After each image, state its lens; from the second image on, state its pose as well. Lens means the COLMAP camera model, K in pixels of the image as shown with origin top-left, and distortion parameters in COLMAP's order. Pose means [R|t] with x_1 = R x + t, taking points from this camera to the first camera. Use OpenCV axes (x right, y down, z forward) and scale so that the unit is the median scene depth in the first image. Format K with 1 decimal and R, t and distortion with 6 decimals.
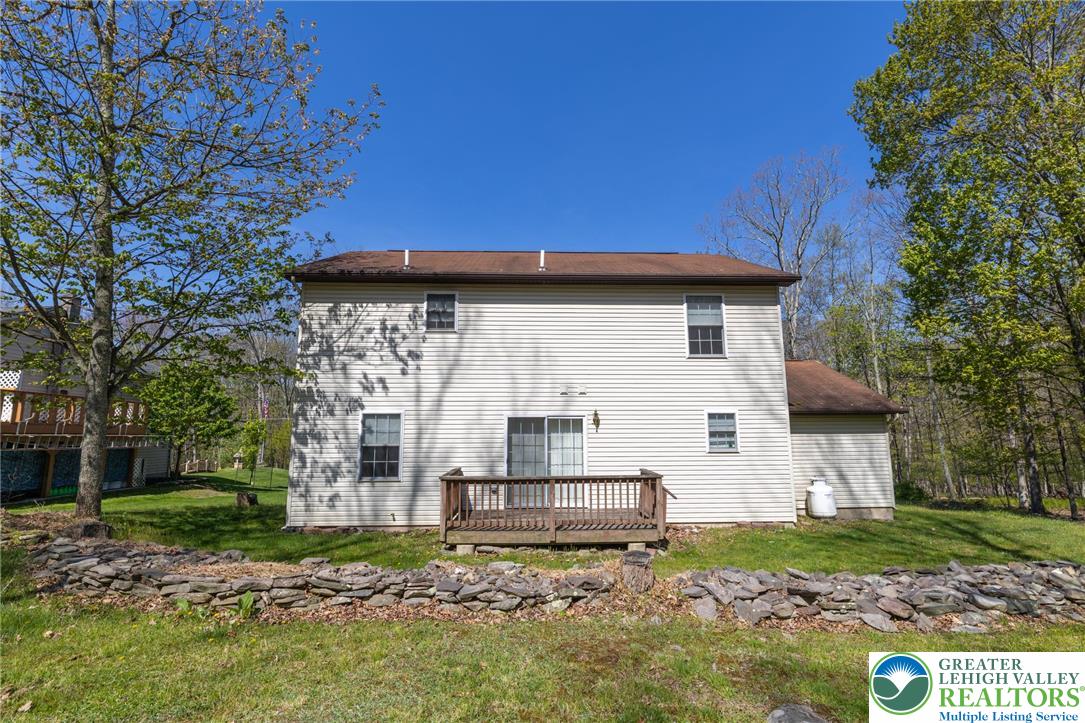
lens RADIAL K [[483.8, 0, 542.5], [0, 483.8, 361.5], [0, 0, 1]] dist [0.007272, 0.000106]
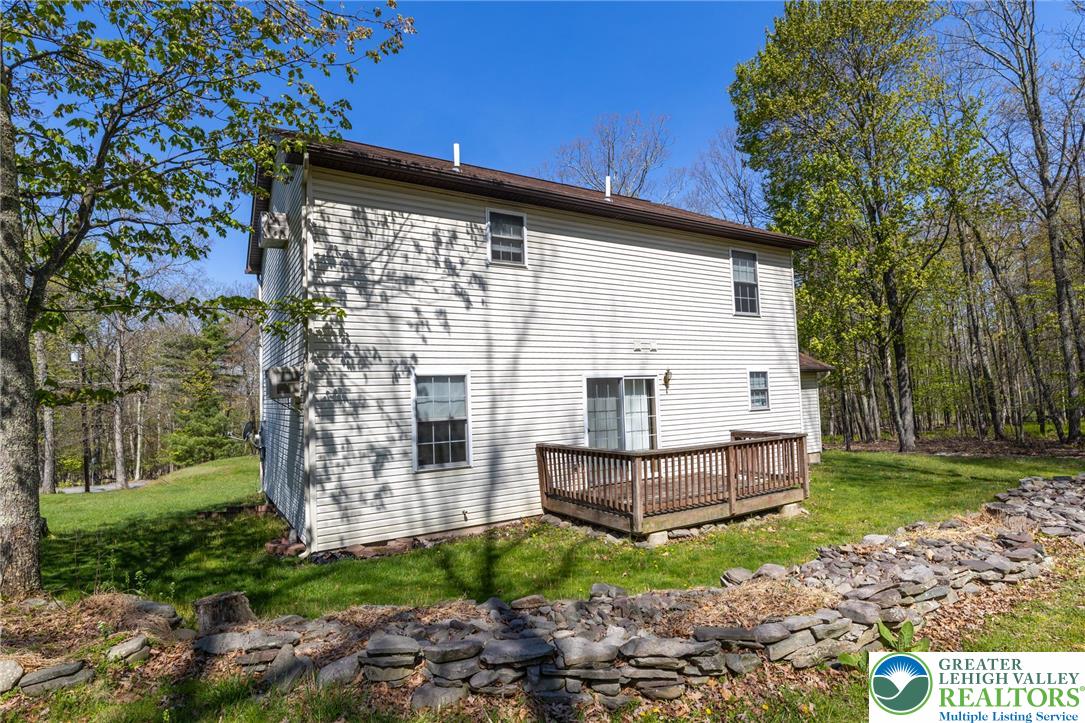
lens RADIAL K [[531.2, 0, 542.5], [0, 531.2, 361.5], [0, 0, 1]] dist [0.002784, -0.000025]
pose [[0.880292, 0.002643, 0.474424, -0.554734], [-0.037797, 0.997197, 0.064577, 0.031599], [-0.472924, -0.074778, 0.877924, 0.245307]]
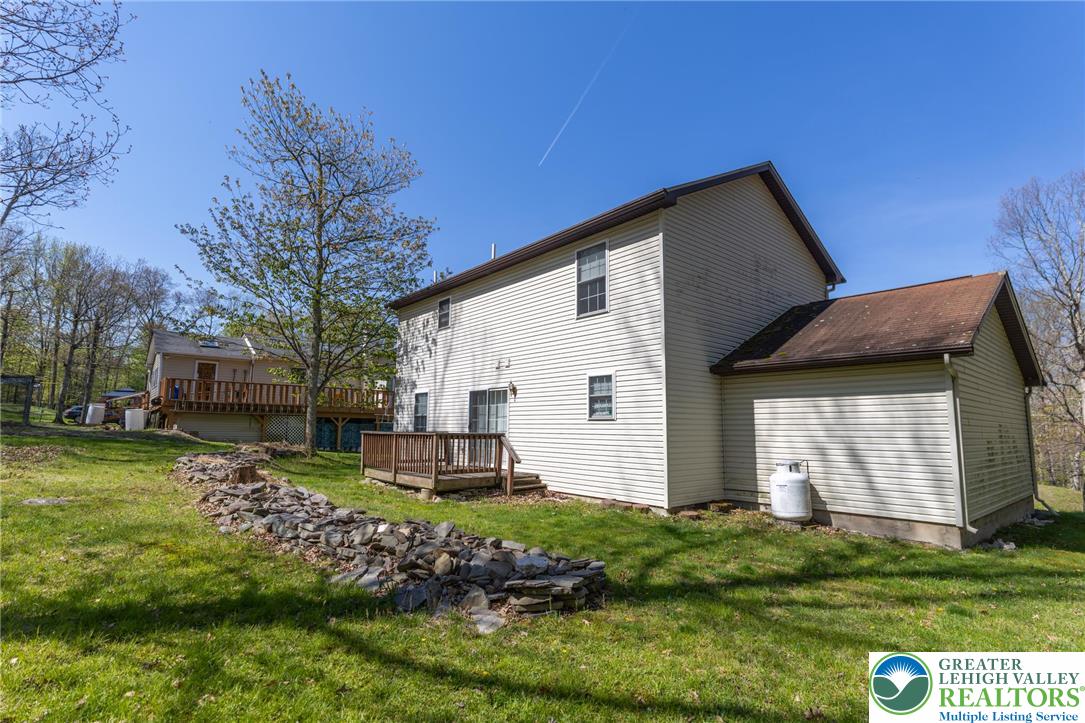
lens RADIAL K [[531.2, 0, 542.5], [0, 531.2, 361.5], [0, 0, 1]] dist [0.002784, -0.000025]
pose [[0.602667, -0.089037, -0.793010, 1.086249], [0.109607, 0.993573, -0.028257, 0.096878], [0.790429, -0.069889, 0.608553, 0.330267]]
